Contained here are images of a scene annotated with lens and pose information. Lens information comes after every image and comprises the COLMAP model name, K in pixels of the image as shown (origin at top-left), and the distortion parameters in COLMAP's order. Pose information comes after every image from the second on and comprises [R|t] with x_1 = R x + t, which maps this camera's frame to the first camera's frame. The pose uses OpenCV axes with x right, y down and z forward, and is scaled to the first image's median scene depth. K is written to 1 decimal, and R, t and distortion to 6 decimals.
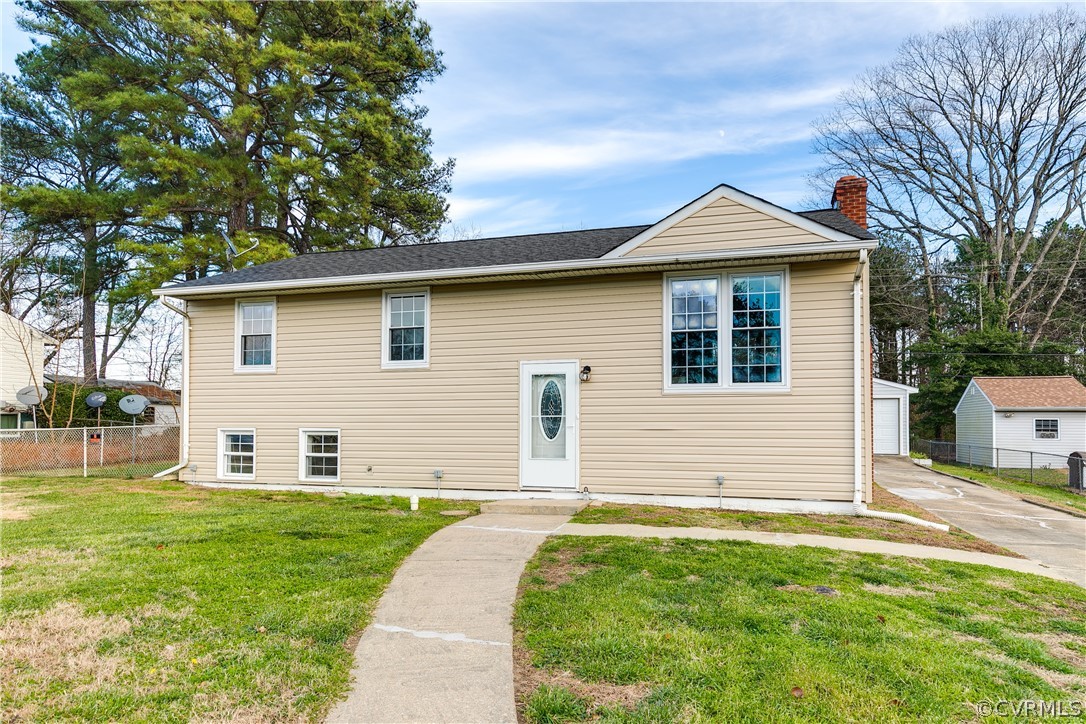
lens RADIAL K [[682.8, 0, 569.6], [0, 682.8, 383.2], [0, 0, 1]] dist [-0.029341, 0.003554]
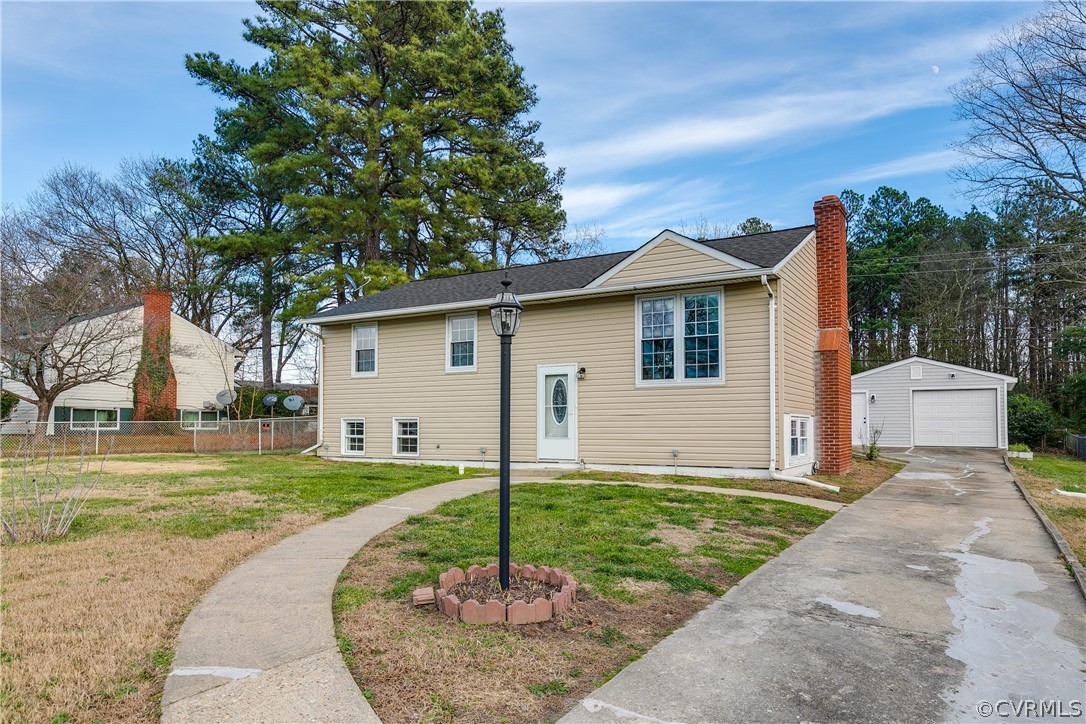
lens RADIAL K [[772.7, 0, 548.5], [0, 772.7, 365.4], [0, 0, 1]] dist [-0.095912, 0.020894]
pose [[0.962434, -0.022945, -0.270545, 0.319619], [0.017427, 0.999589, -0.022781, 0.002948], [0.270956, 0.017210, 0.962438, -0.399444]]
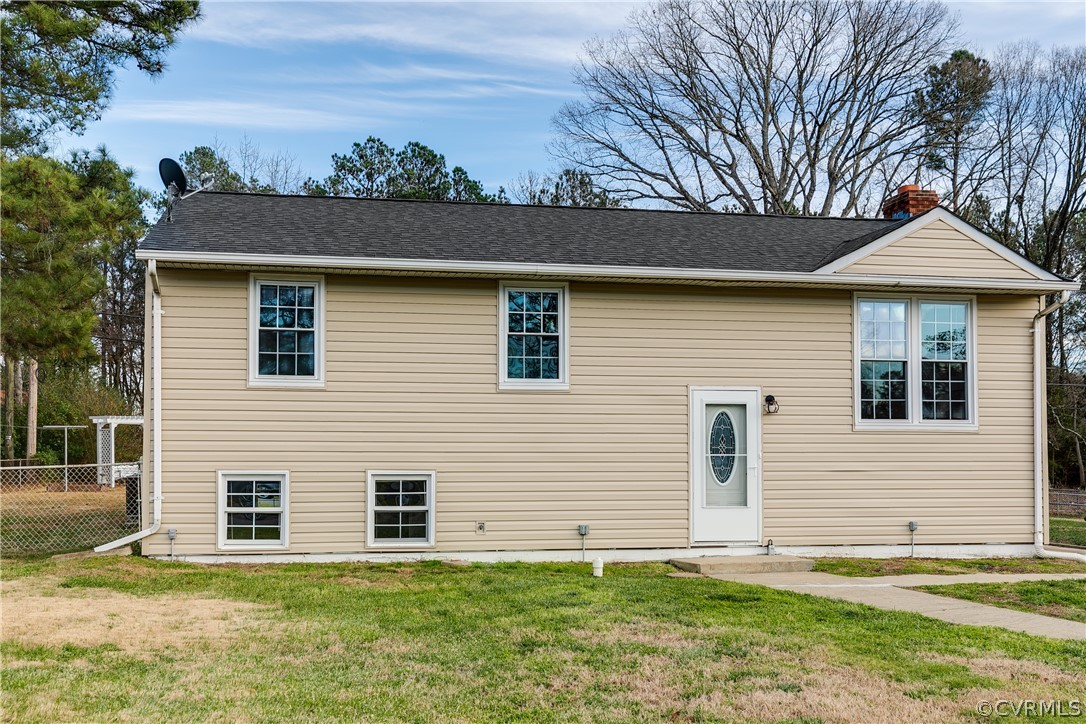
lens RADIAL K [[1086.7, 0, 517.7], [0, 1086.7, 391.1], [0, 0, 1]] dist [-0.019494, 0.000000]
pose [[0.895882, 0.028255, 0.443392, -0.736775], [-0.028566, 0.999574, -0.005979, -0.011897], [-0.443372, -0.007309, 0.896308, -0.052125]]
